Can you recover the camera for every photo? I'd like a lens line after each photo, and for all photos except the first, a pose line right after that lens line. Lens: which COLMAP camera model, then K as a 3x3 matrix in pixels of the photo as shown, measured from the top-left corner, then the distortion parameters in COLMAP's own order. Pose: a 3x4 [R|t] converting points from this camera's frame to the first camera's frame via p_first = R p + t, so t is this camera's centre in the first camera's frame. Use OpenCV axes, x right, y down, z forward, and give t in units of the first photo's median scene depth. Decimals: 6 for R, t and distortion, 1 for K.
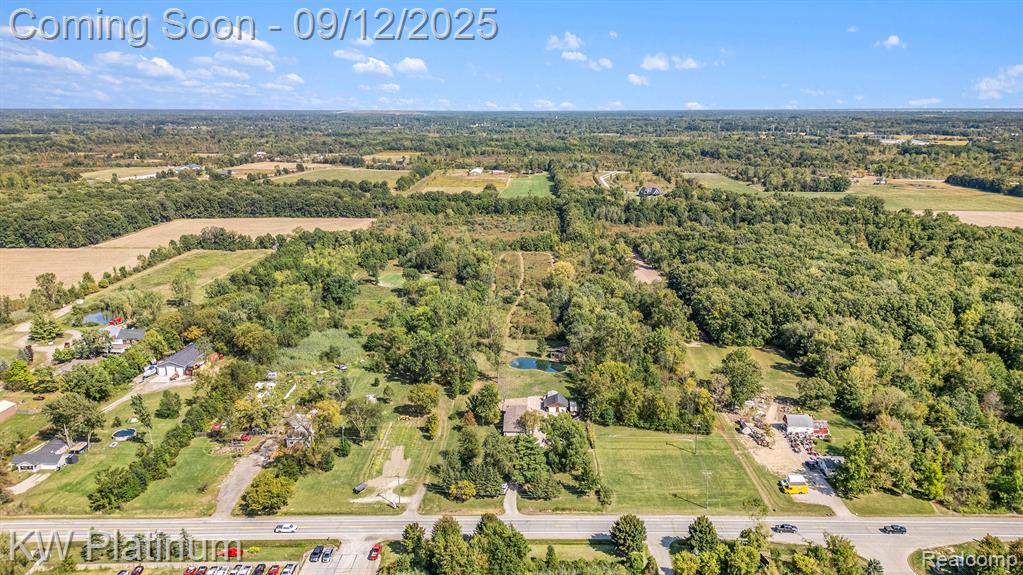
lens RADIAL K [[718.0, 0, 511.4], [0, 718.0, 289.3], [0, 0, 1]] dist [0.077156, -0.074483]
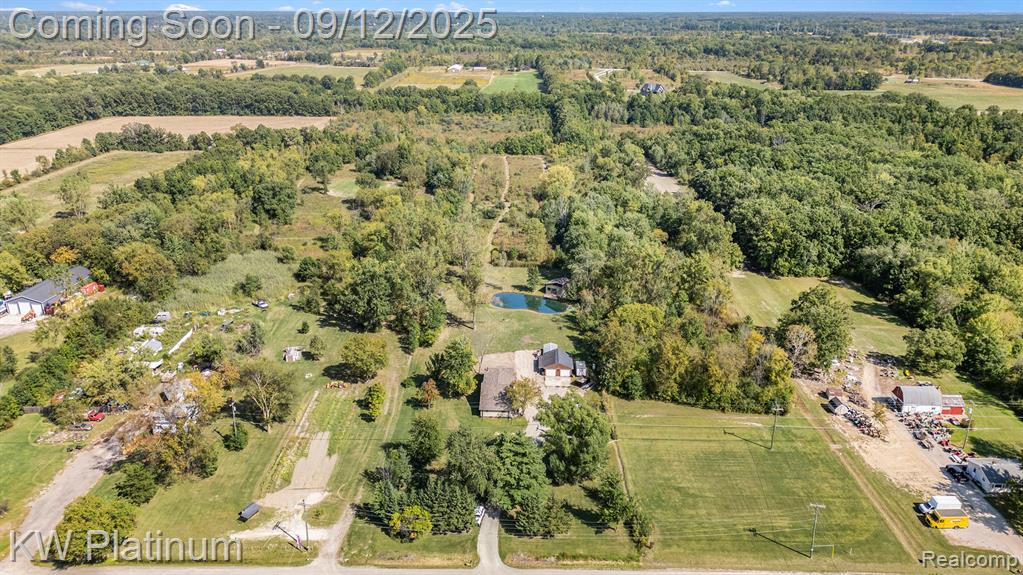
lens RADIAL K [[718.0, 0, 493.4], [0, 718.0, 279.7], [0, 0, 1]] dist [0.077156, -0.074483]
pose [[0.999989, 0.004694, -0.000680, 0.001496], [-0.004595, 0.994338, 0.106168, 0.003531], [0.001175, -0.106164, 0.994348, 0.260842]]
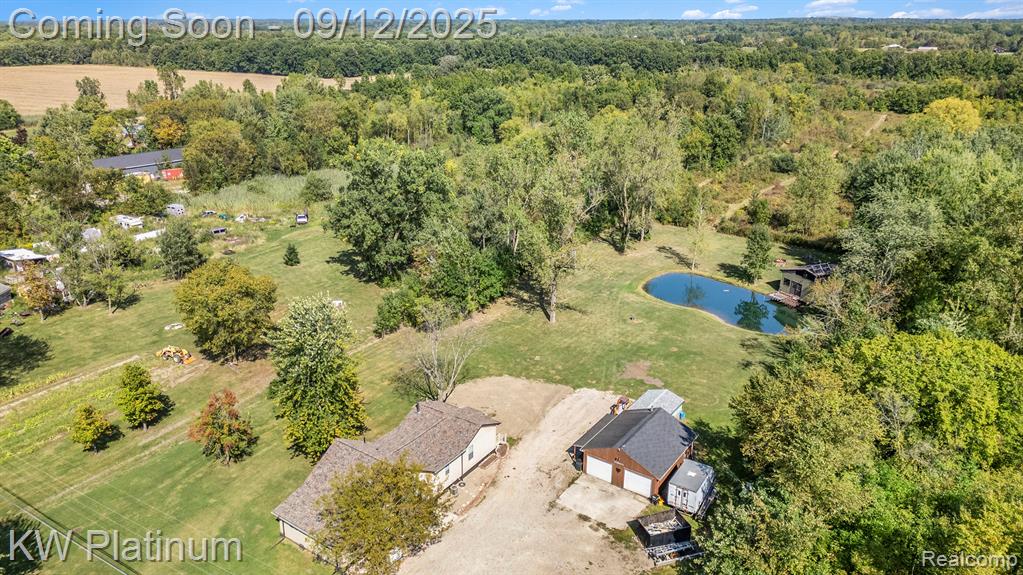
lens RADIAL K [[718.0, 0, 516.8], [0, 718.0, 288.3], [0, 0, 1]] dist [0.077156, -0.074483]
pose [[0.850304, 0.193567, -0.489403, 0.114181], [-0.144106, 0.980000, 0.137233, 0.065596], [0.506179, -0.046164, 0.861192, 0.642905]]
